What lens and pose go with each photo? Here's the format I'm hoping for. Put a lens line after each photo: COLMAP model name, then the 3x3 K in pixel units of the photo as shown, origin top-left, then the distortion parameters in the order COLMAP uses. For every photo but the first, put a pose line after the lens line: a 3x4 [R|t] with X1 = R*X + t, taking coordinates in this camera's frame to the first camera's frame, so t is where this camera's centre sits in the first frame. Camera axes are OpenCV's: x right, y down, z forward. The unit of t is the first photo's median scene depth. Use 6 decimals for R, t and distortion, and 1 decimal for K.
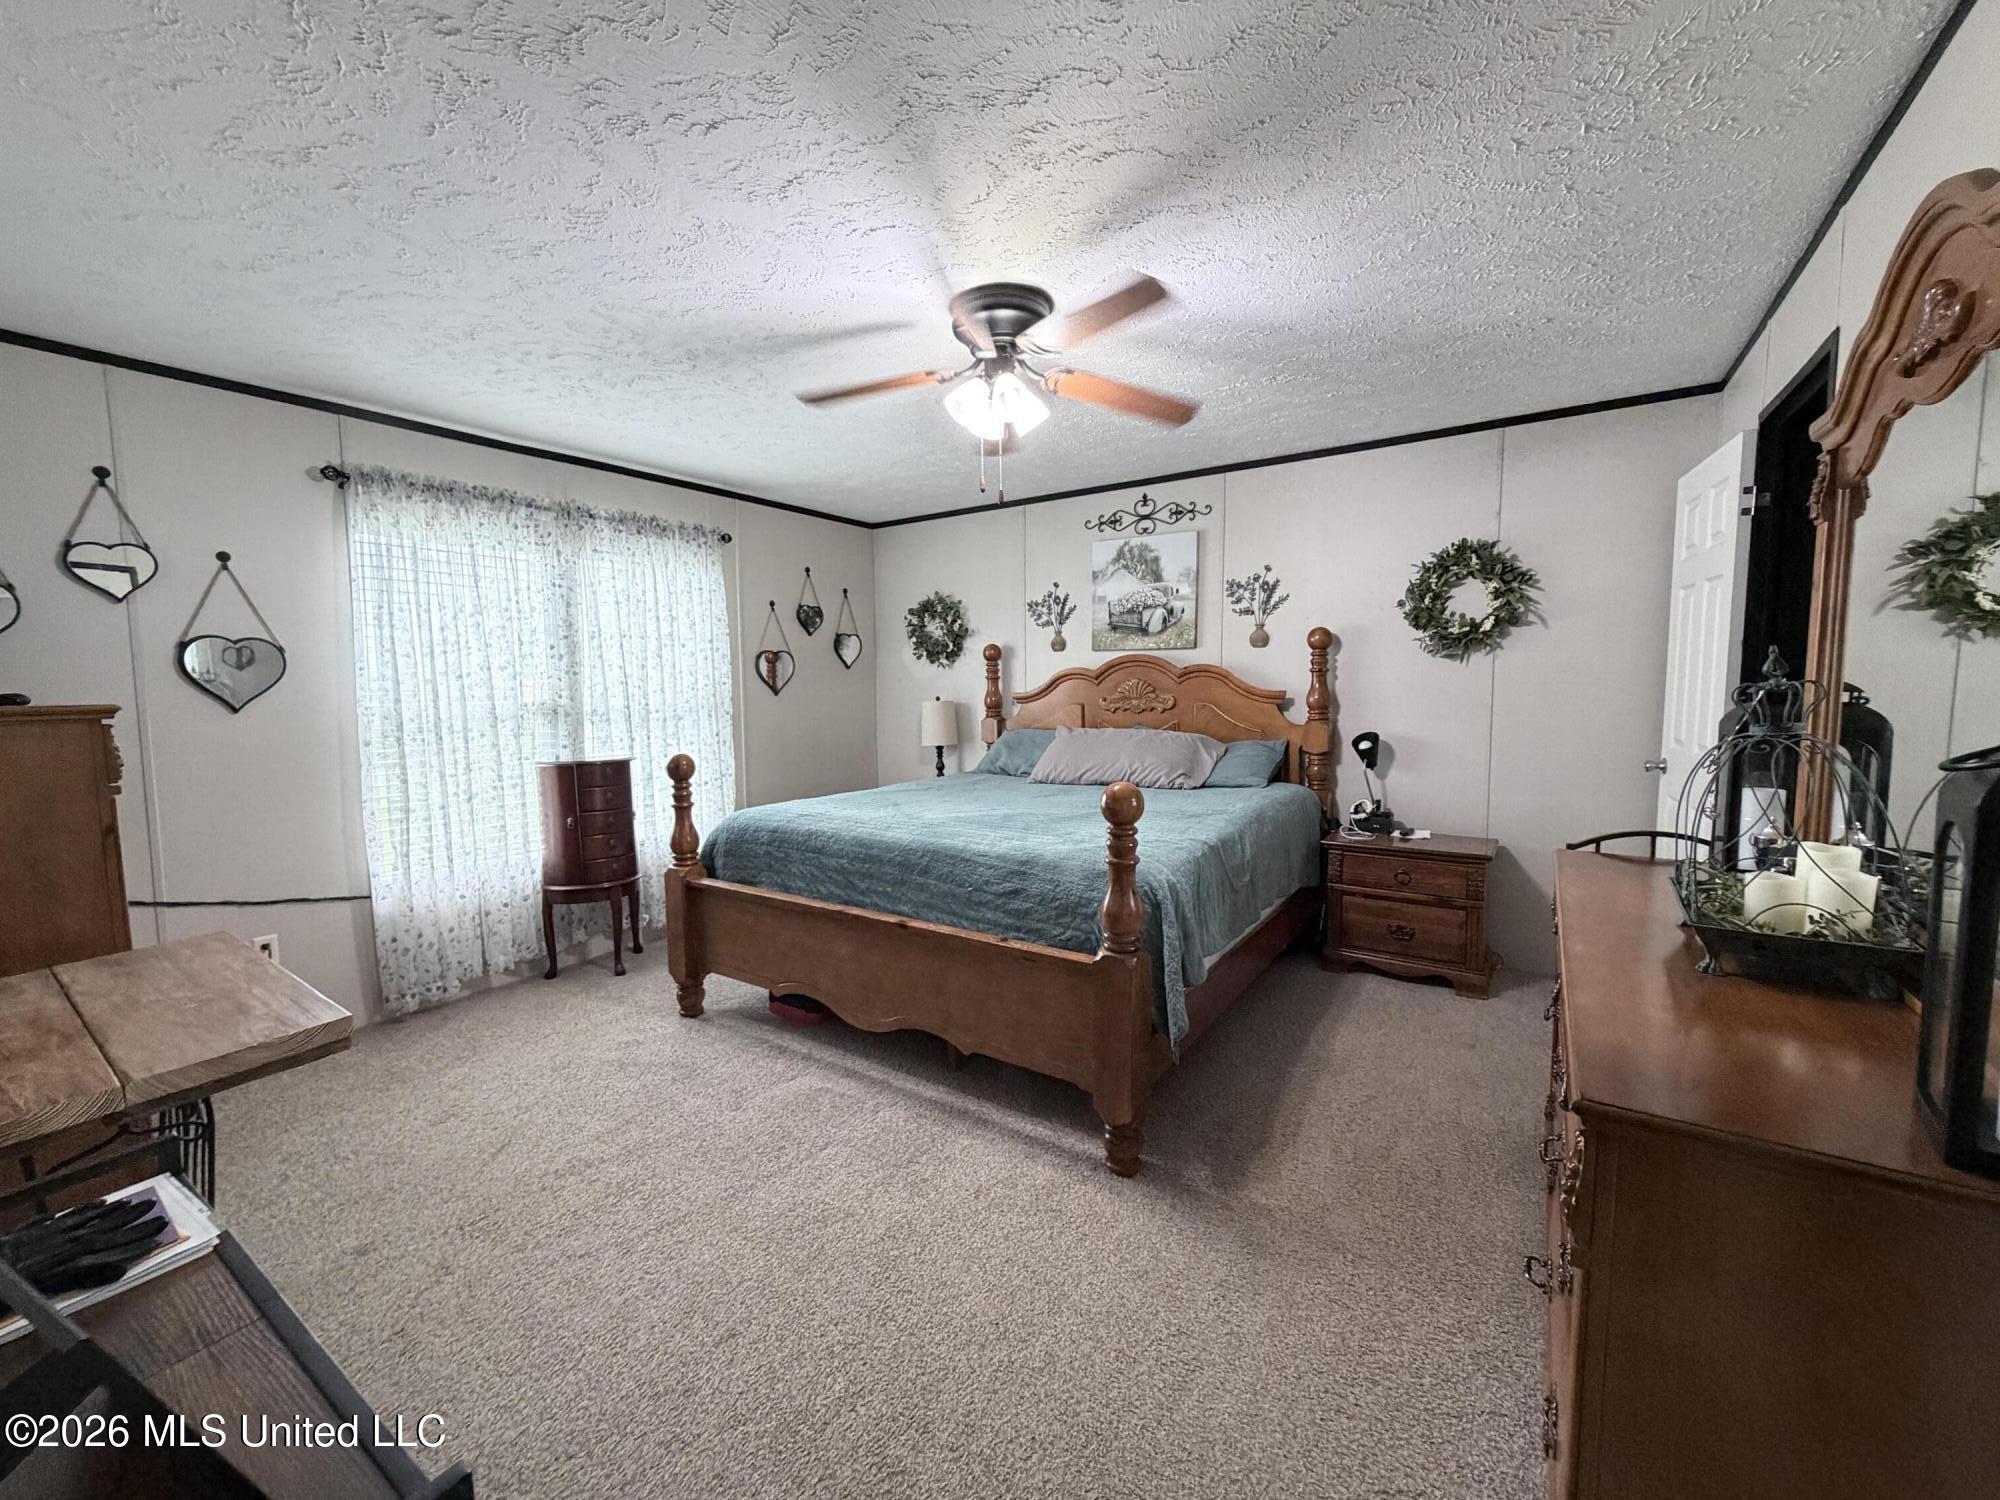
lens RADIAL K [[803.7, 0, 1001.4], [0, 803.7, 752.8], [0, 0, 1]] dist [-0.002749, 0.001288]
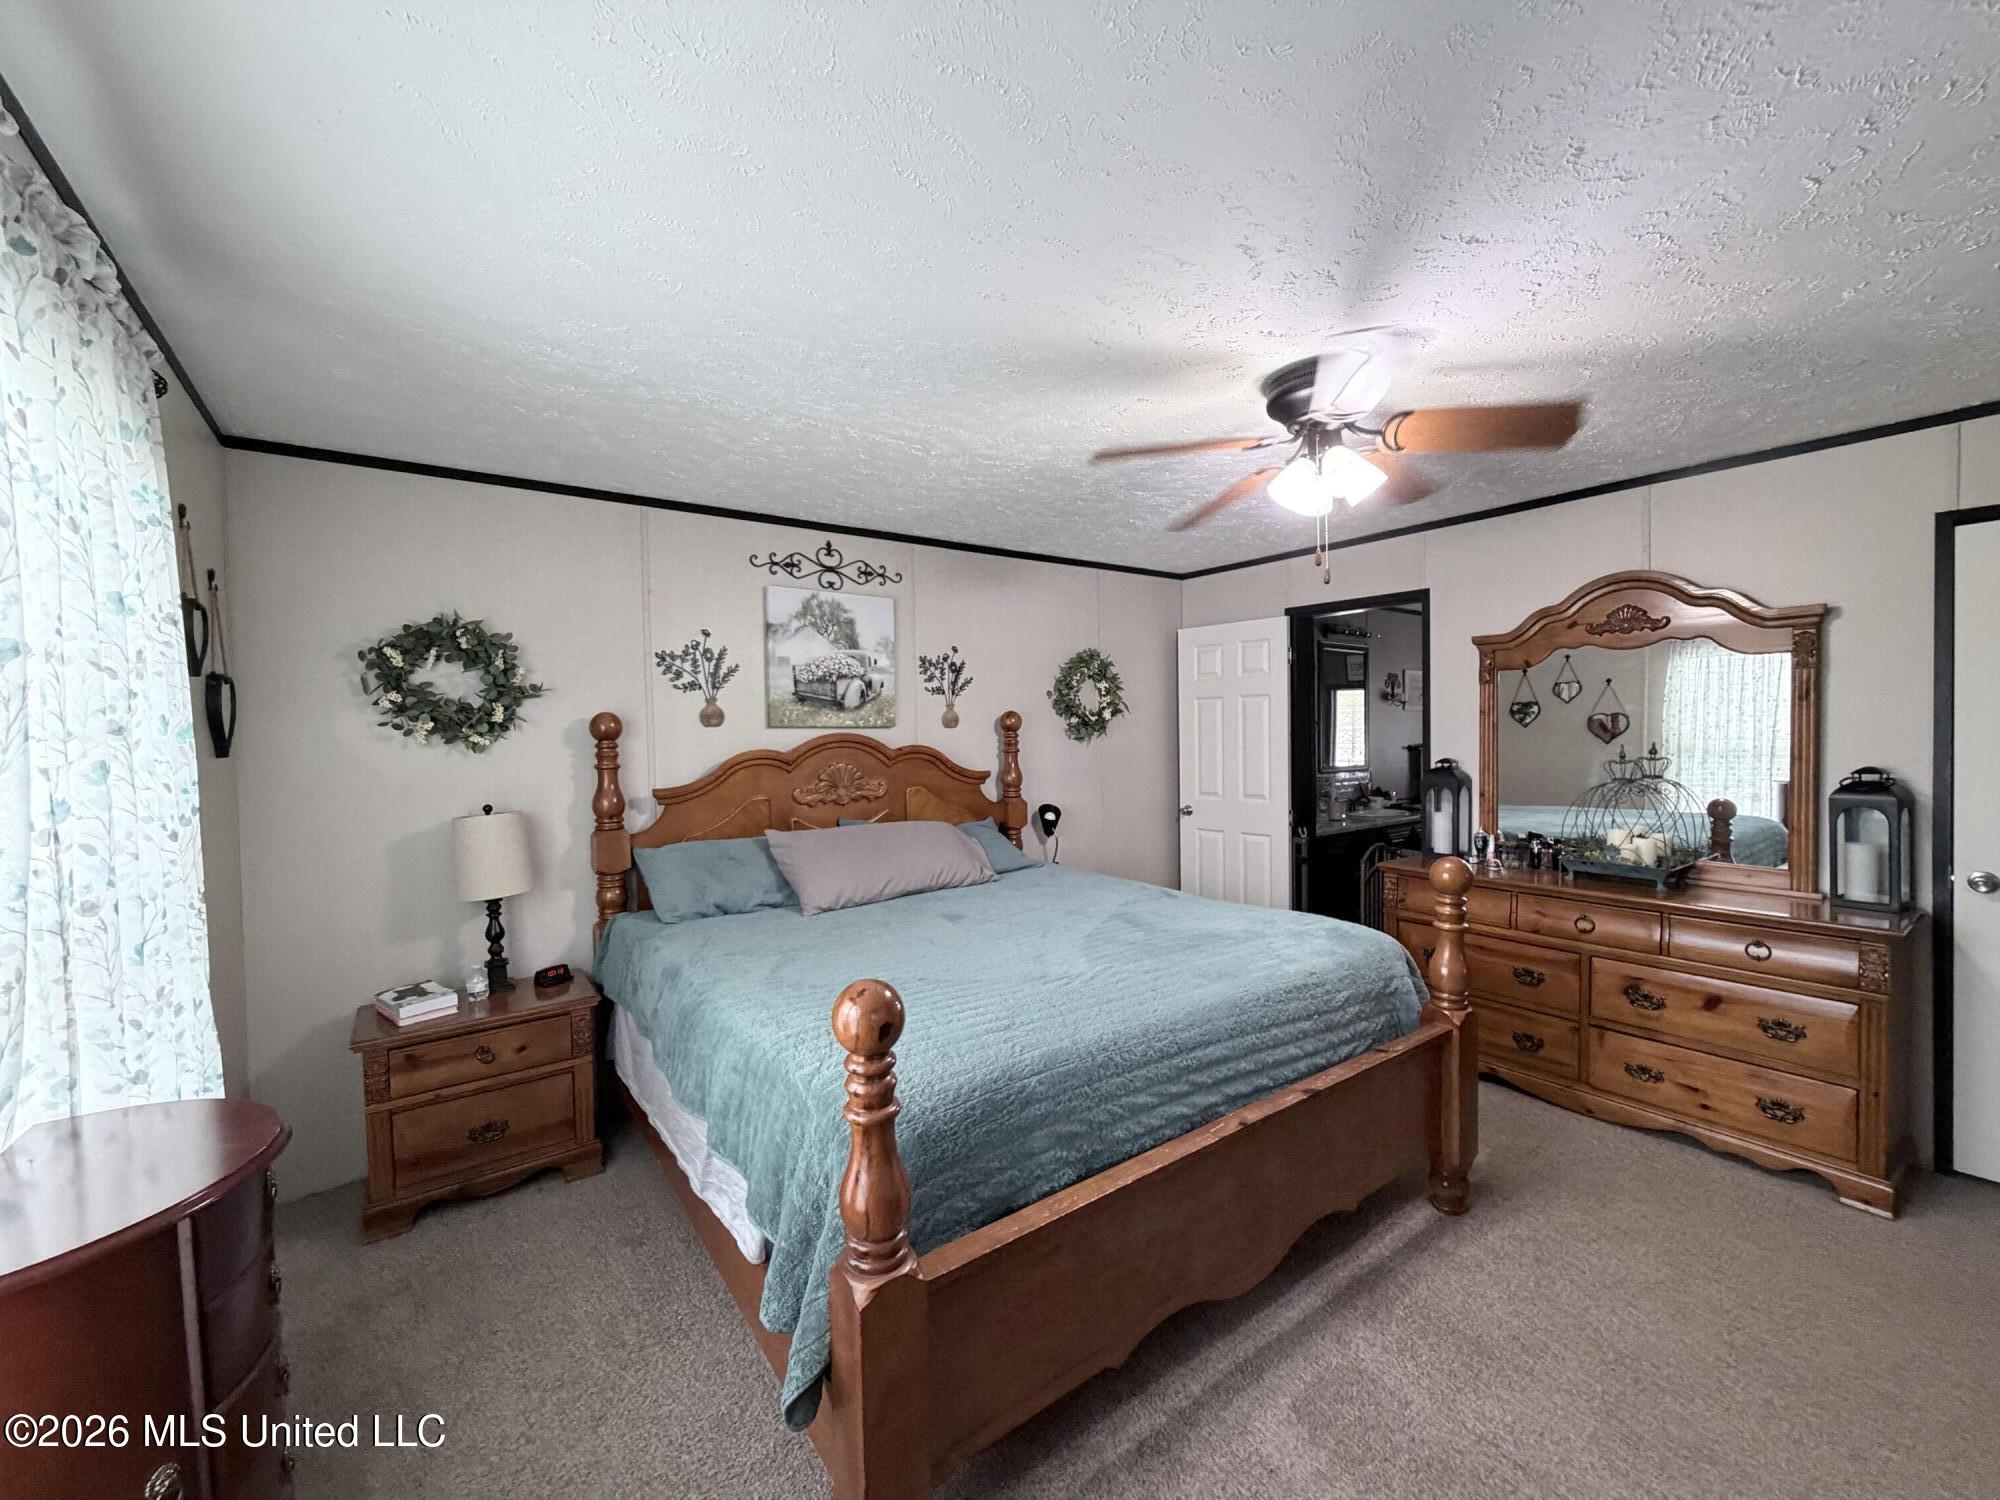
lens RADIAL K [[803.7, 0, 1001.0], [0, 803.7, 748.4], [0, 0, 1]] dist [-0.002749, 0.001288]
pose [[0.340250, -0.011013, 0.940270, -0.547539], [0.097196, 0.994987, -0.023517, -0.072290], [-0.935298, 0.099392, 0.339615, 0.573438]]
